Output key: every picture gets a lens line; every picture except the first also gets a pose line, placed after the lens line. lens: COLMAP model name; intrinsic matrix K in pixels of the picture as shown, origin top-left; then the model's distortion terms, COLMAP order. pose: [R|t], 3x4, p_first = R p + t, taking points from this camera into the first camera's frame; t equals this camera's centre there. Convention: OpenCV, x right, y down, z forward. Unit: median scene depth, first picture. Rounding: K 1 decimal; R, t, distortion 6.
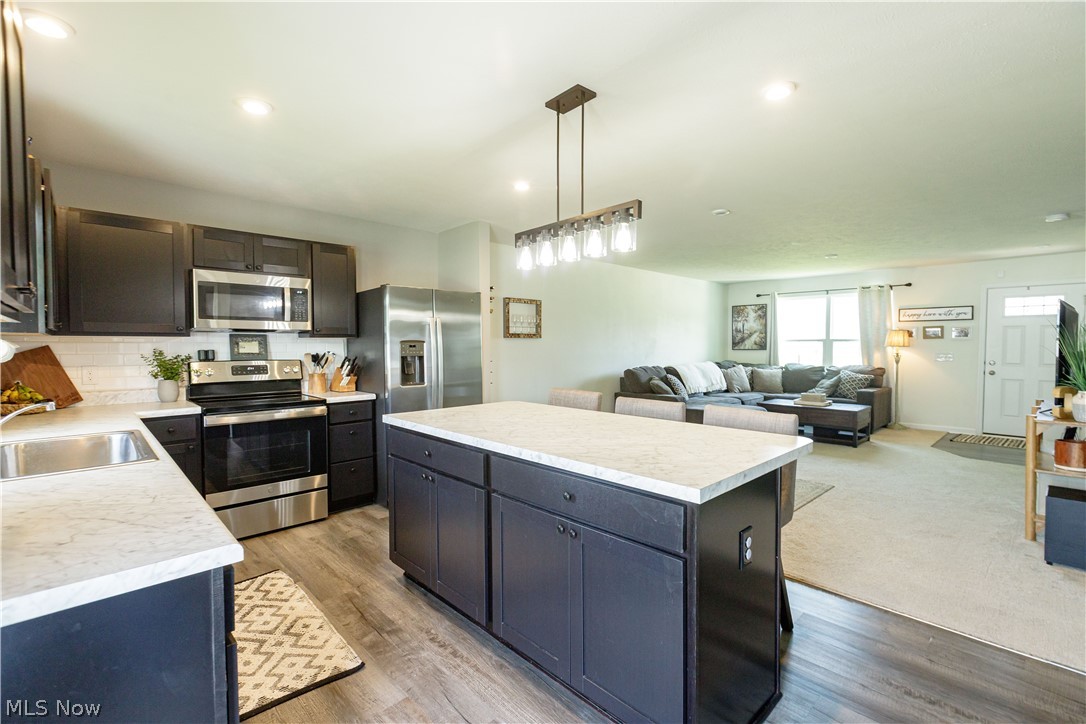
lens RADIAL K [[484.2, 0, 544.1], [0, 484.2, 359.6], [0, 0, 1]] dist [0.002312, 0.000293]
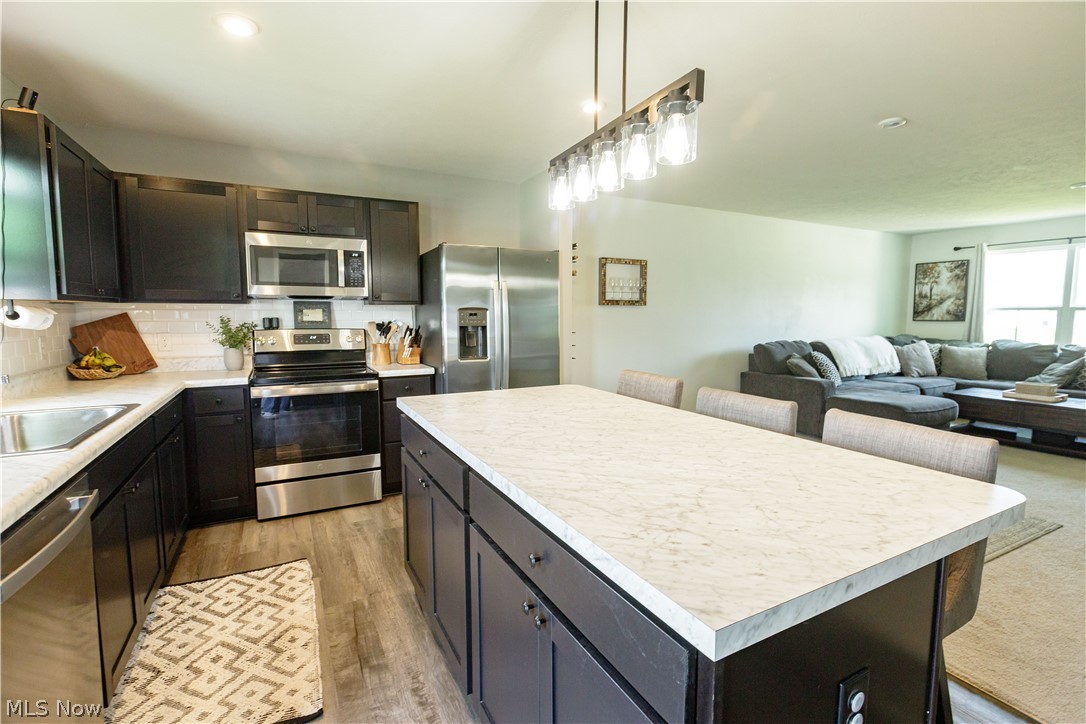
lens RADIAL K [[499.1, 0, 544.9], [0, 499.1, 359.7], [0, 0, 1]] dist [-0.002824, -0.001196]
pose [[0.962358, 0.028492, -0.270289, 0.066305], [-0.011572, 0.997884, 0.063988, -0.003924], [0.271540, -0.058451, 0.960651, 0.119564]]
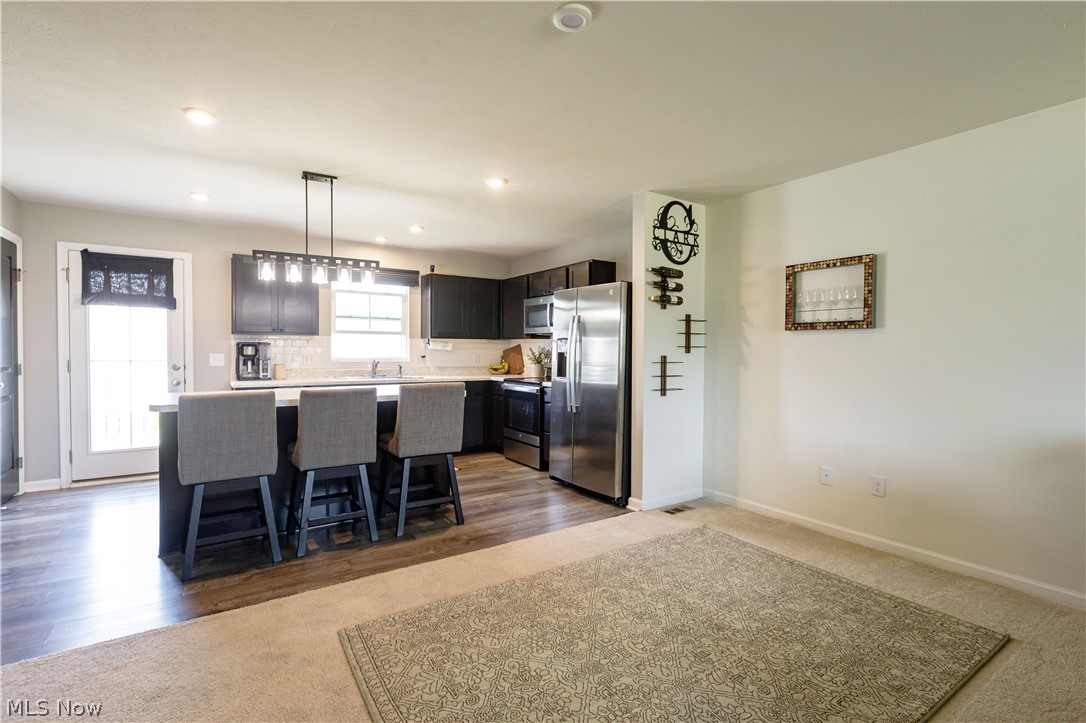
lens RADIAL K [[503.0, 0, 544.4], [0, 503.0, 359.0], [0, 0, 1]] dist [0.001264, 0.000015]
pose [[-0.164619, 0.019406, -0.986166, 0.606878], [-0.036796, 0.998990, 0.025801, -0.013949], [0.985671, 0.040534, -0.163739, 0.796819]]
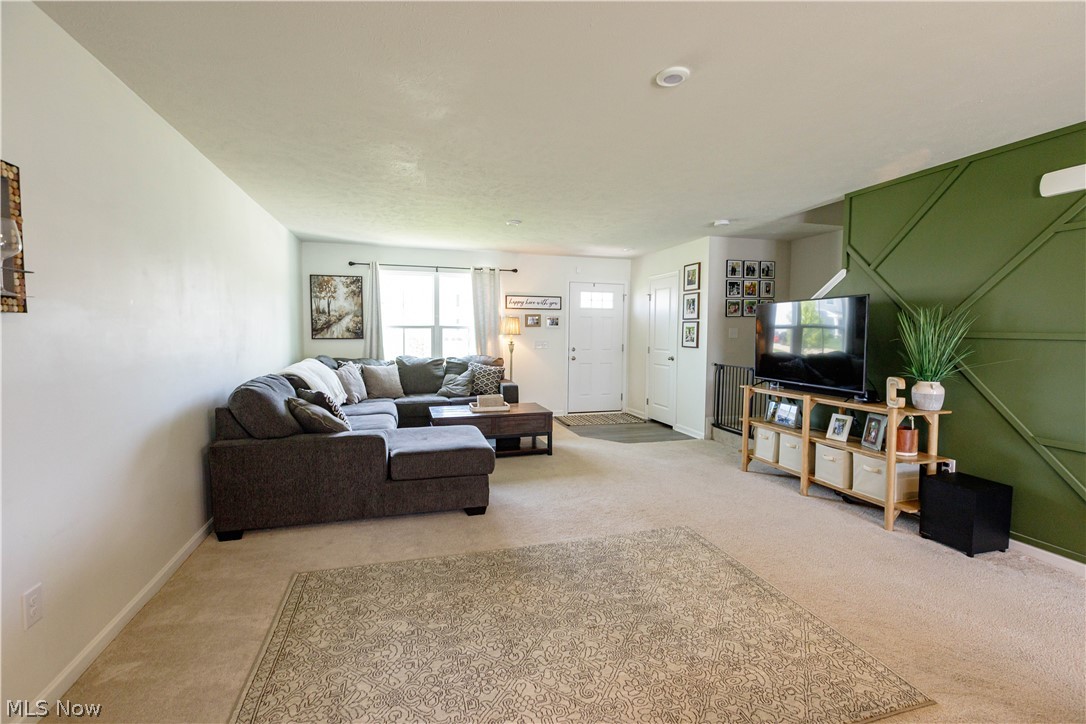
lens RADIAL K [[484.2, 0, 544.1], [0, 484.2, 359.6], [0, 0, 1]] dist [0.002312, 0.000293]
pose [[0.454010, -0.050796, 0.889547, -0.121111], [0.020660, 0.998705, 0.046485, -0.027649], [-0.890757, -0.002727, 0.454472, 0.668932]]
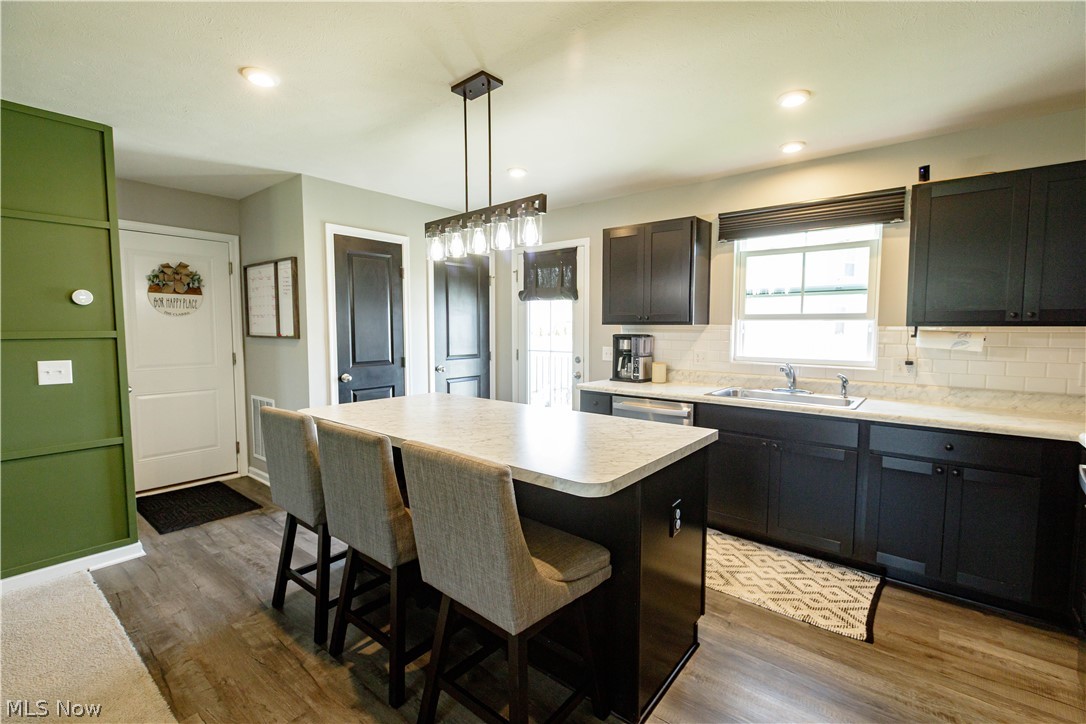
lens RADIAL K [[484.2, 0, 544.1], [0, 484.2, 359.6], [0, 0, 1]] dist [0.002312, 0.000293]
pose [[-0.991690, 0.011791, -0.128109, 0.020307], [-0.001528, 0.994642, 0.103369, -0.037417], [0.128642, 0.102706, -0.986358, 0.816924]]
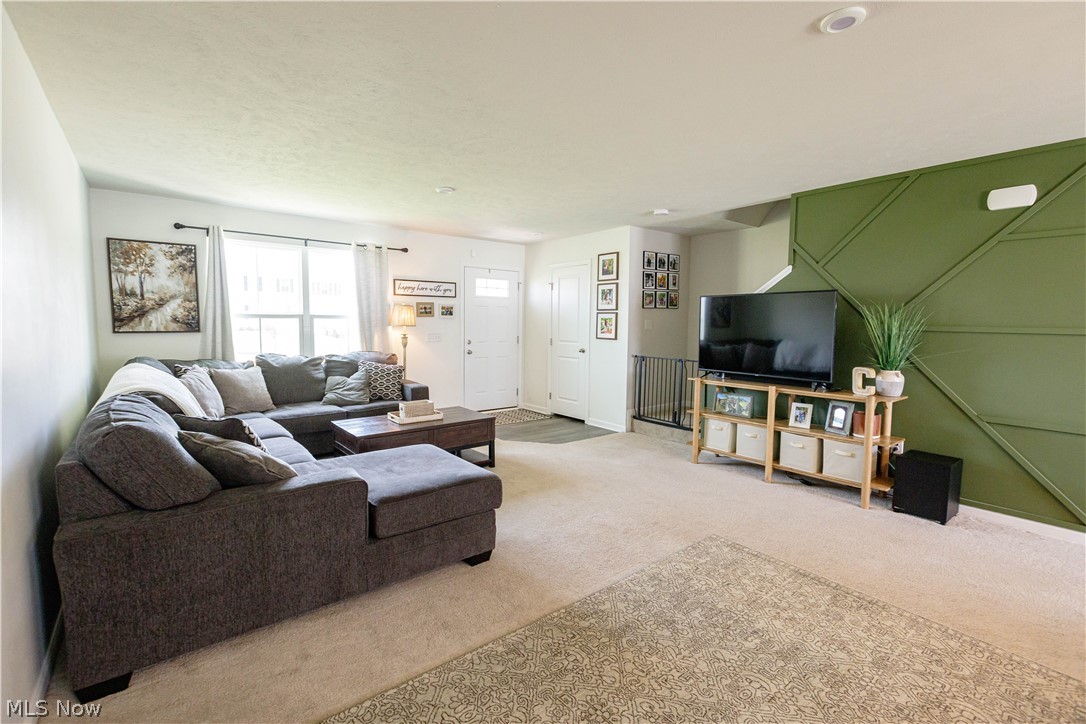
lens RADIAL K [[484.2, 0, 544.1], [0, 484.2, 359.6], [0, 0, 1]] dist [0.002312, 0.000293]
pose [[0.081811, -0.078770, 0.993530, -0.072862], [0.020132, 0.996799, 0.077372, -0.038008], [-0.996444, 0.013672, 0.083135, 0.922653]]
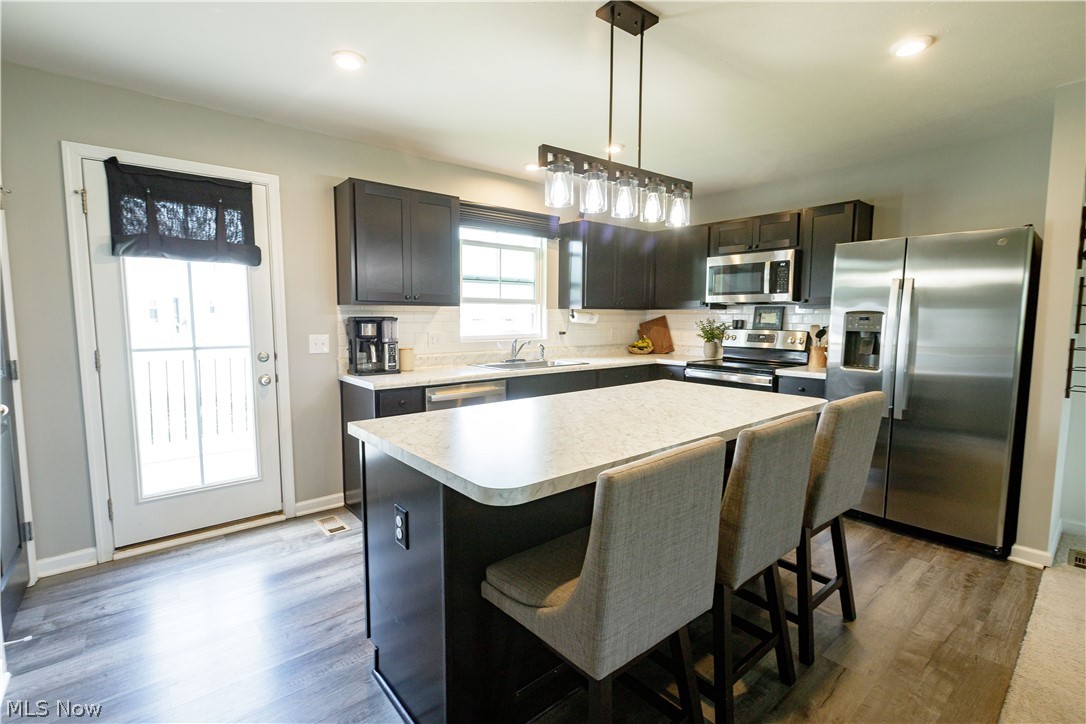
lens RADIAL K [[493.5, 0, 543.4], [0, 493.5, 359.6], [0, 0, 1]] dist [0.000653, 0.000321]
pose [[-0.061222, 0.093105, -0.993772, 0.380993], [-0.034954, 0.994829, 0.095358, -0.013923], [0.997512, 0.040574, -0.057651, 0.373962]]
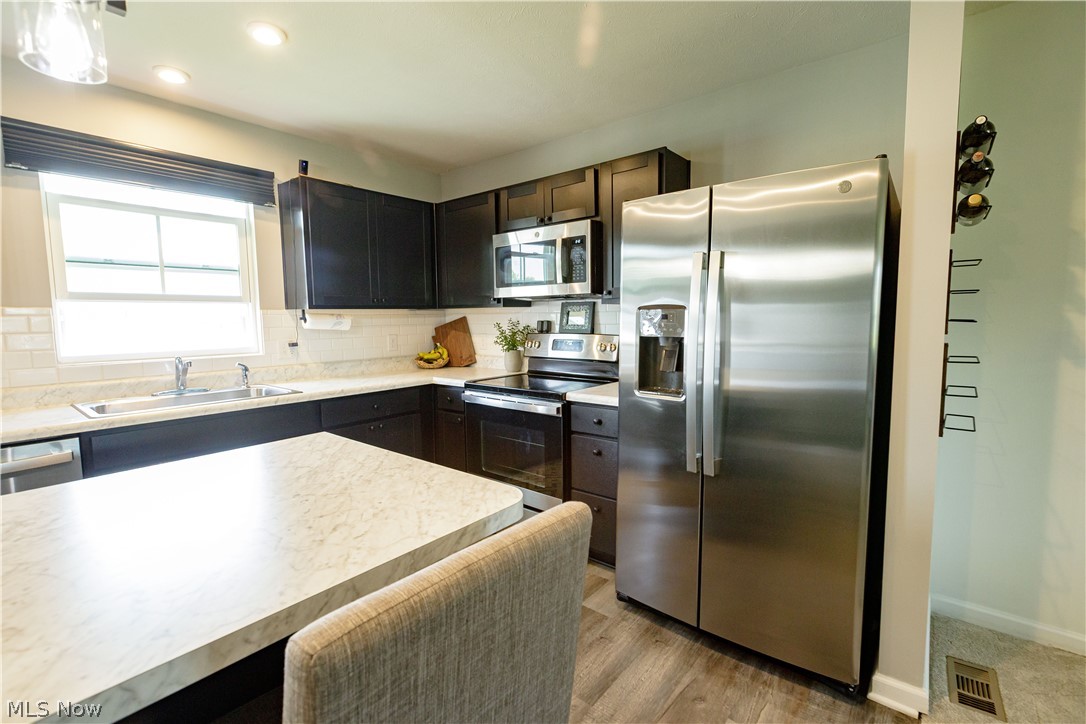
lens RADIAL K [[484.2, 0, 544.1], [0, 484.2, 359.6], [0, 0, 1]] dist [0.002312, 0.000293]
pose [[0.123058, 0.090706, -0.988246, 0.144089], [-0.019234, 0.995845, 0.089008, -0.018110], [0.992213, 0.008055, 0.124291, 0.569825]]
